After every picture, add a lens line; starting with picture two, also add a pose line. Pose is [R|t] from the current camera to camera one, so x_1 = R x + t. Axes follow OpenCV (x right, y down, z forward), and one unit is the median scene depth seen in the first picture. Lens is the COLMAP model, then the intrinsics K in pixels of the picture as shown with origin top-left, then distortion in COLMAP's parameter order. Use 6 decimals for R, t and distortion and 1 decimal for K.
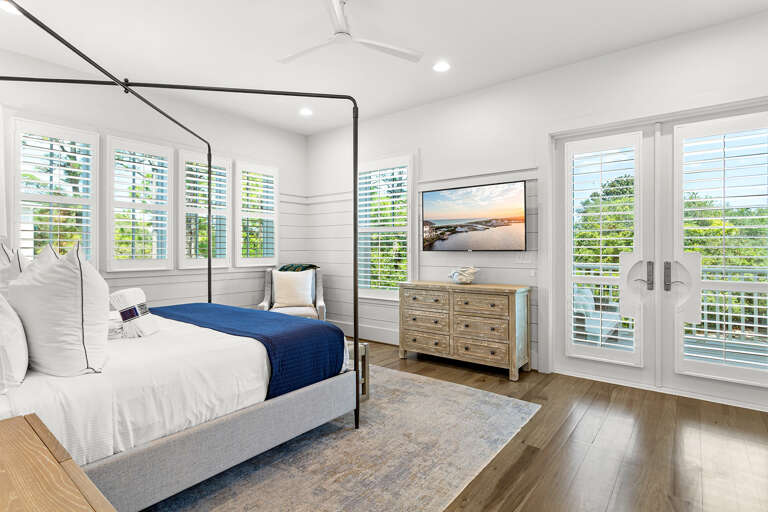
lens RADIAL K [[390.9, 0, 386.2], [0, 390.9, 248.8], [0, 0, 1]] dist [-0.024633, -0.000430]
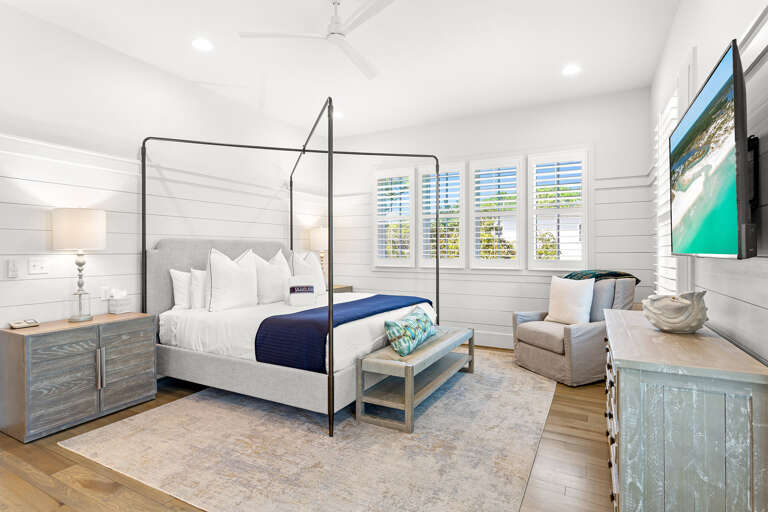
lens RADIAL K [[390.9, 0, 385.2], [0, 390.9, 254.8], [0, 0, 1]] dist [-0.024633, -0.000430]
pose [[0.181674, 0.012186, -0.983283, 0.807378], [-0.001303, 0.999925, 0.012151, -0.000567], [0.983358, -0.000926, 0.181676, 0.866221]]
